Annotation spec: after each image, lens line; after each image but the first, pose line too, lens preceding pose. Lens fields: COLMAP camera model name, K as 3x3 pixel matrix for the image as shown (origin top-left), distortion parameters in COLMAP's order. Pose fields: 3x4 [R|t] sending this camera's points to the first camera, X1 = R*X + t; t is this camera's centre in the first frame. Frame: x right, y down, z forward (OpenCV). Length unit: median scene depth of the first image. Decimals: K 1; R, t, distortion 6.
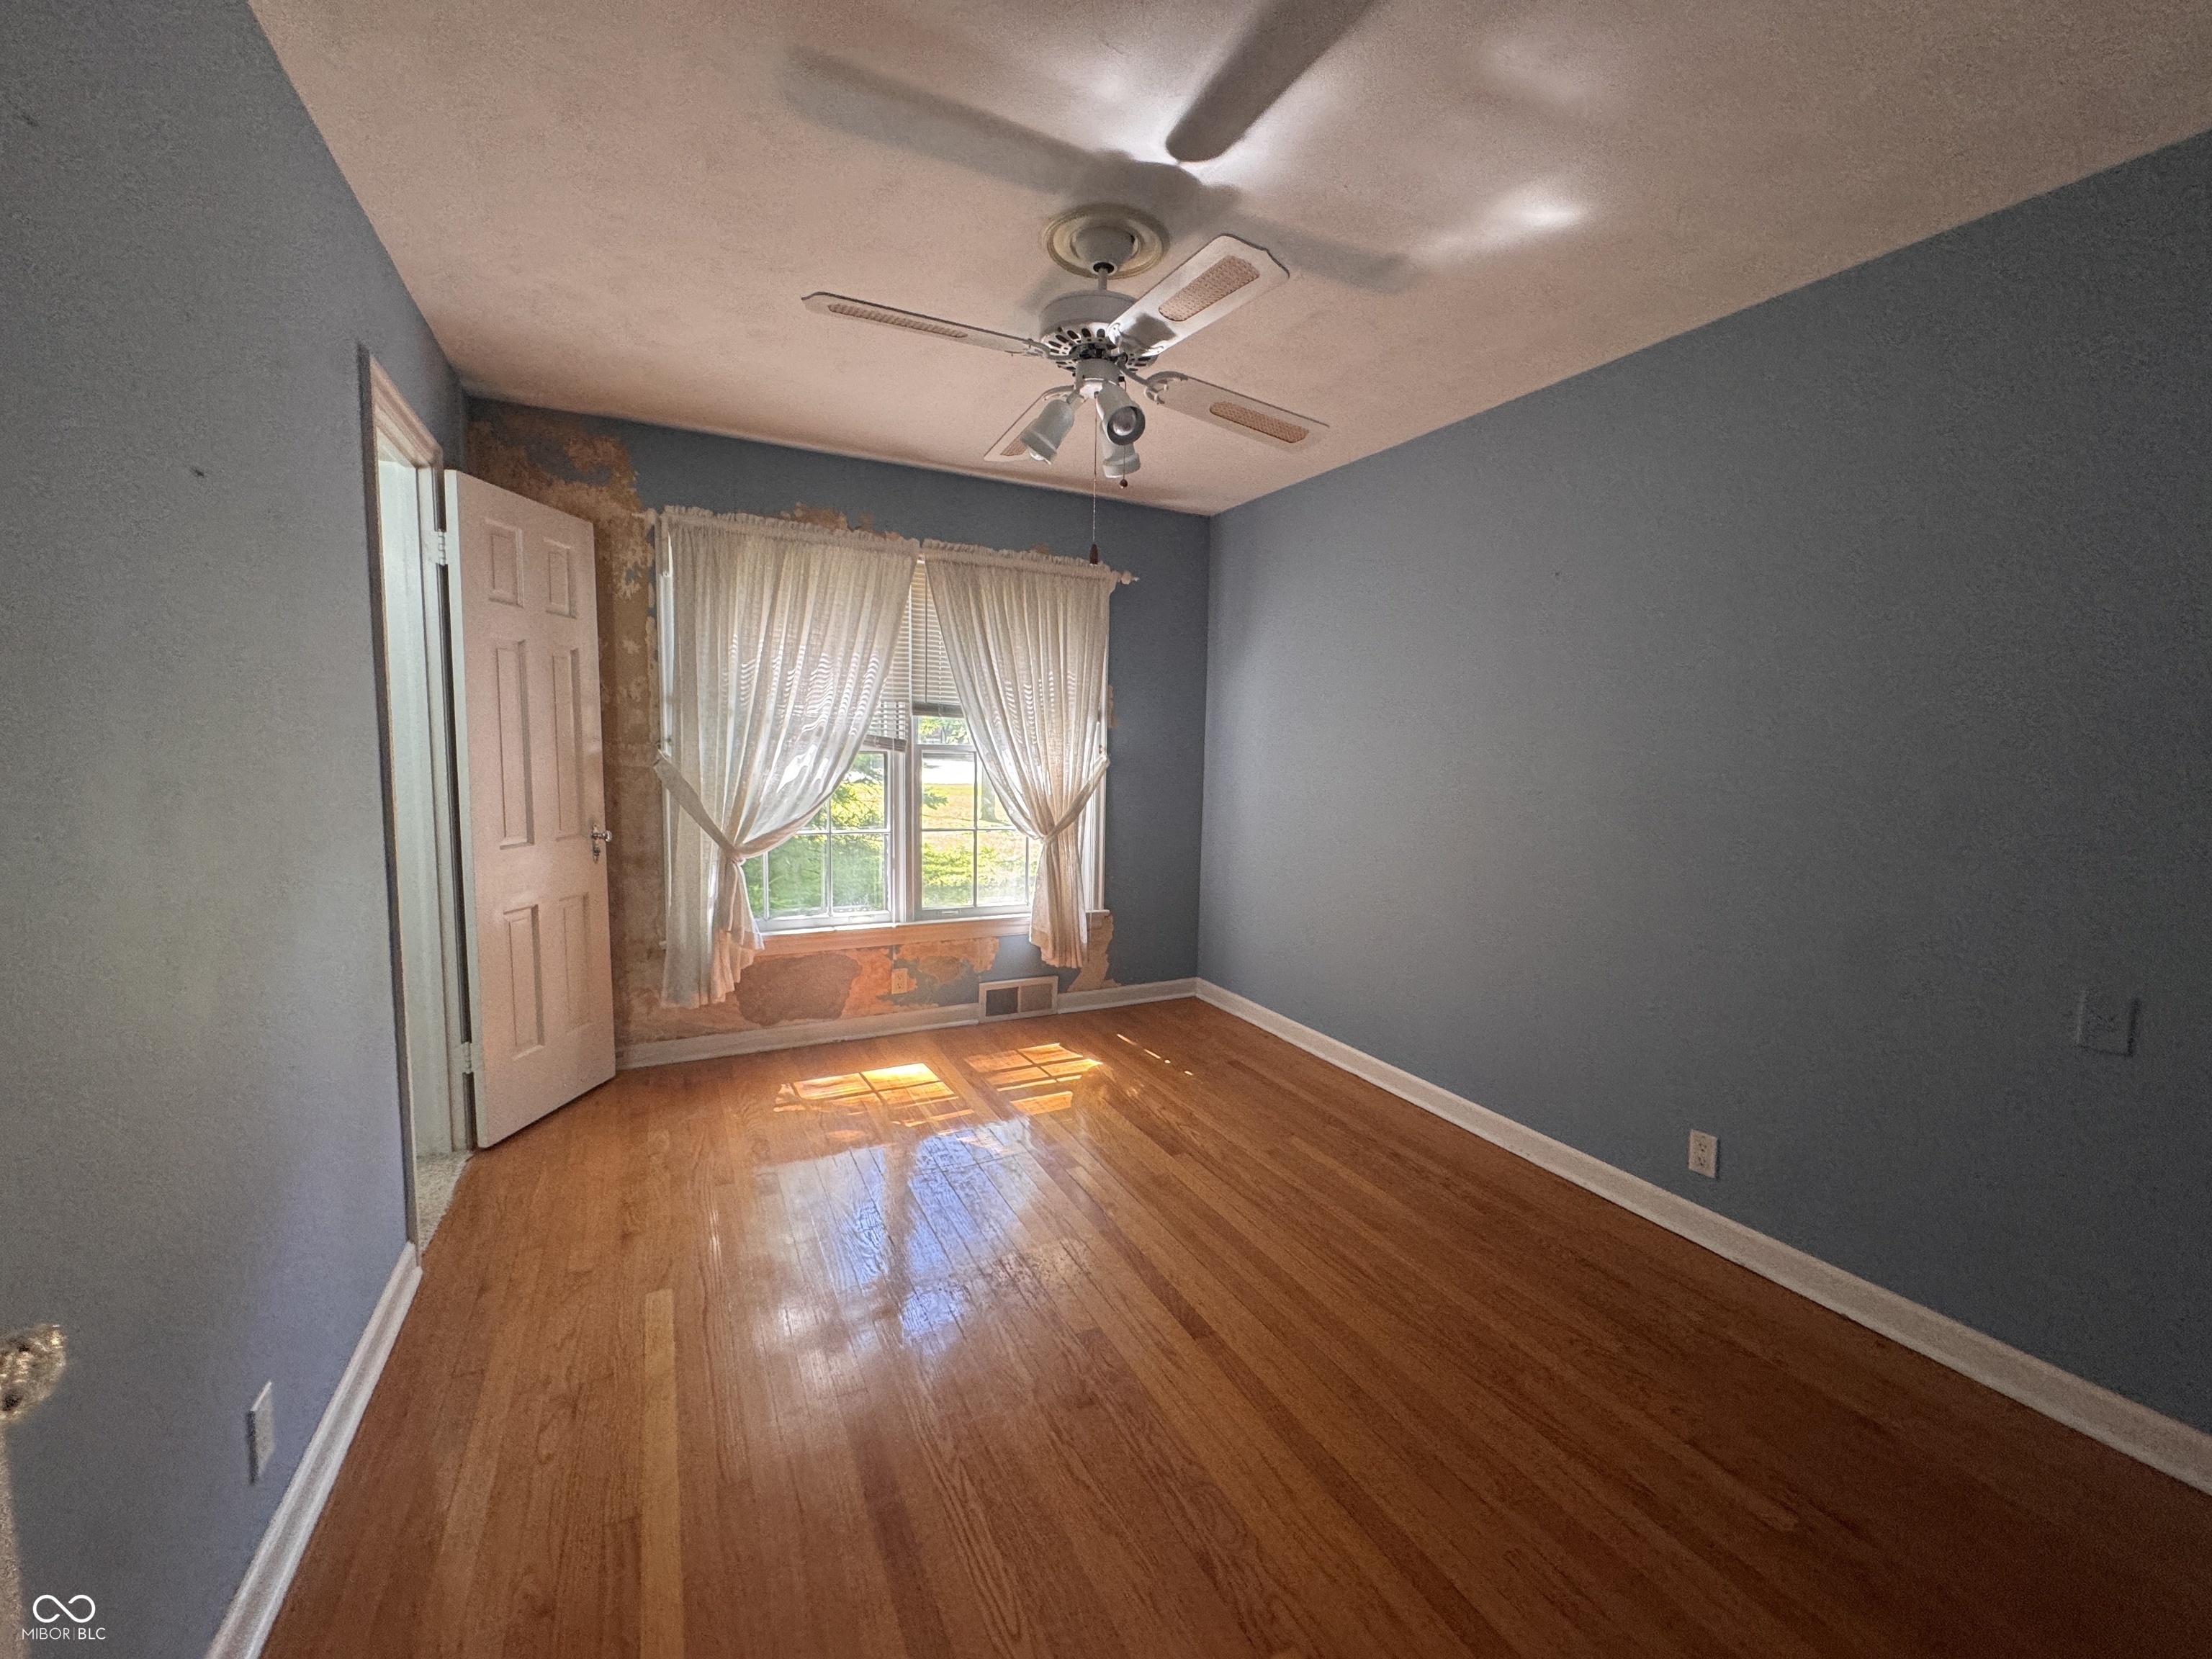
lens RADIAL K [[885.2, 0, 1105.5], [0, 885.2, 828.8], [0, 0, 1]] dist [-0.001414, -0.000061]
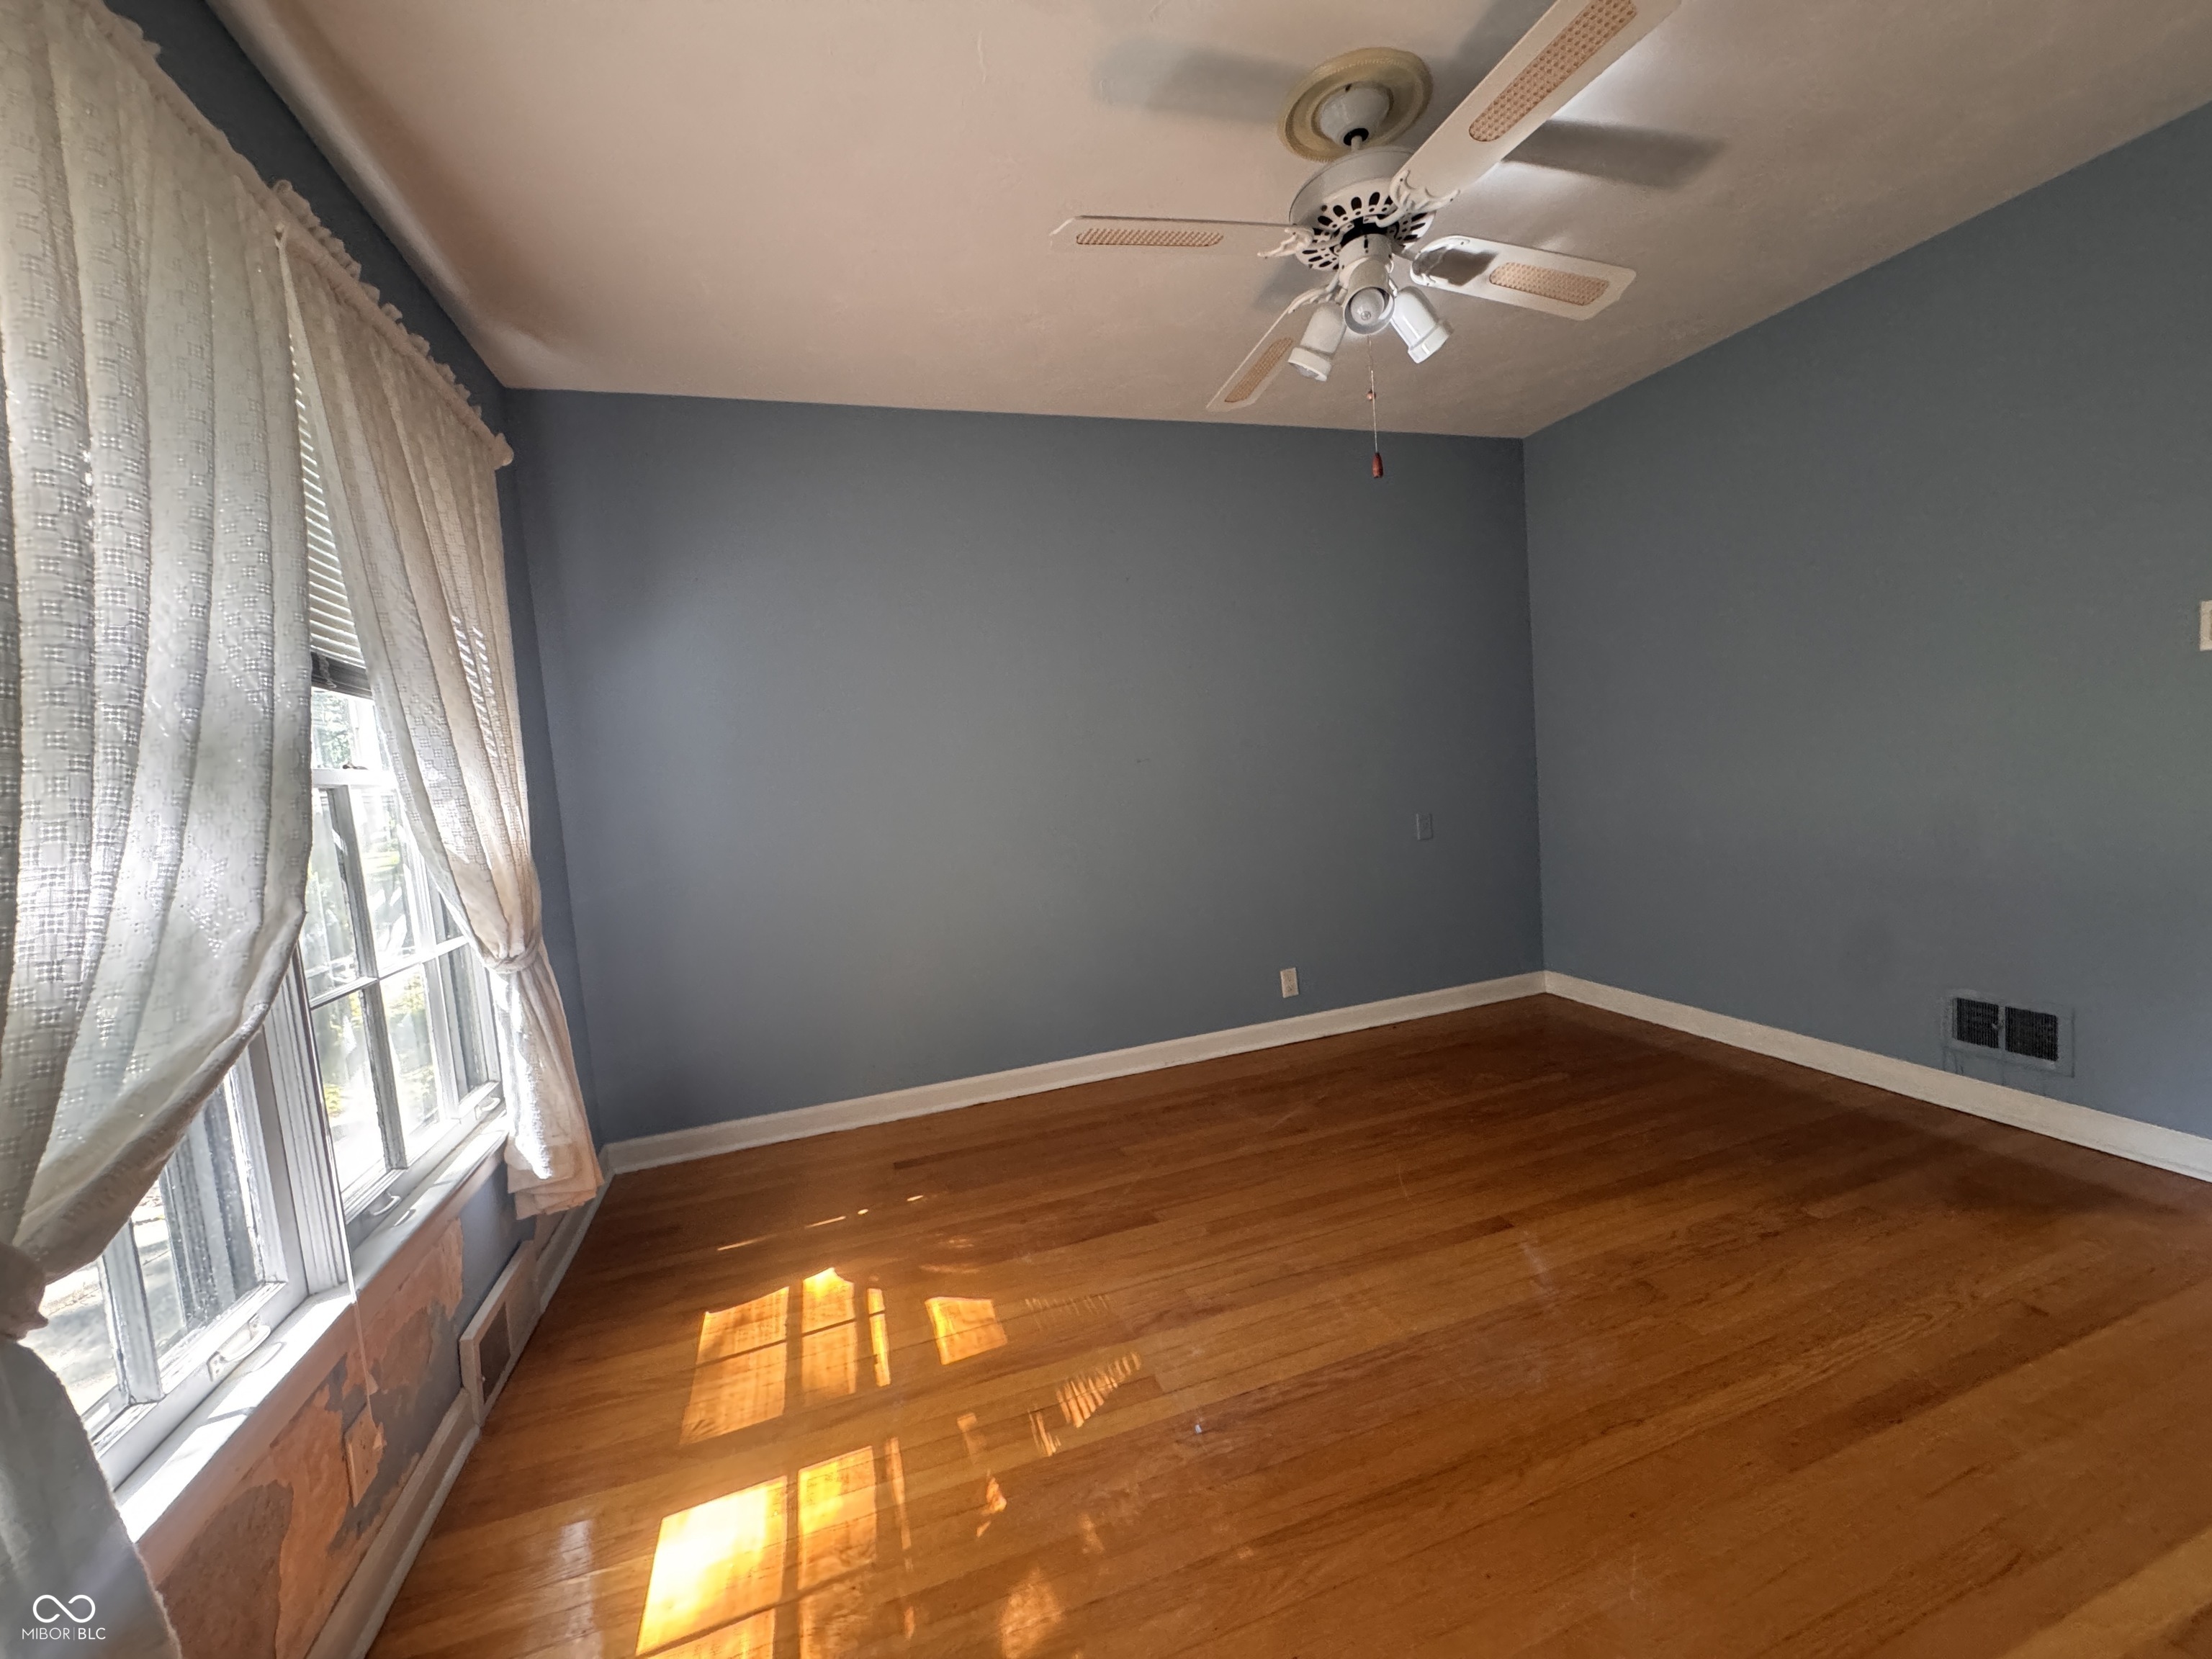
lens RADIAL K [[889.4, 0, 1101.9], [0, 889.4, 827.6], [0, 0, 1]] dist [-0.000477, -0.003281]
pose [[0.142312, -0.110329, 0.983654, -0.625804], [0.177768, 0.980459, 0.084252, -0.056347], [-0.973728, 0.162872, 0.159144, 0.778644]]
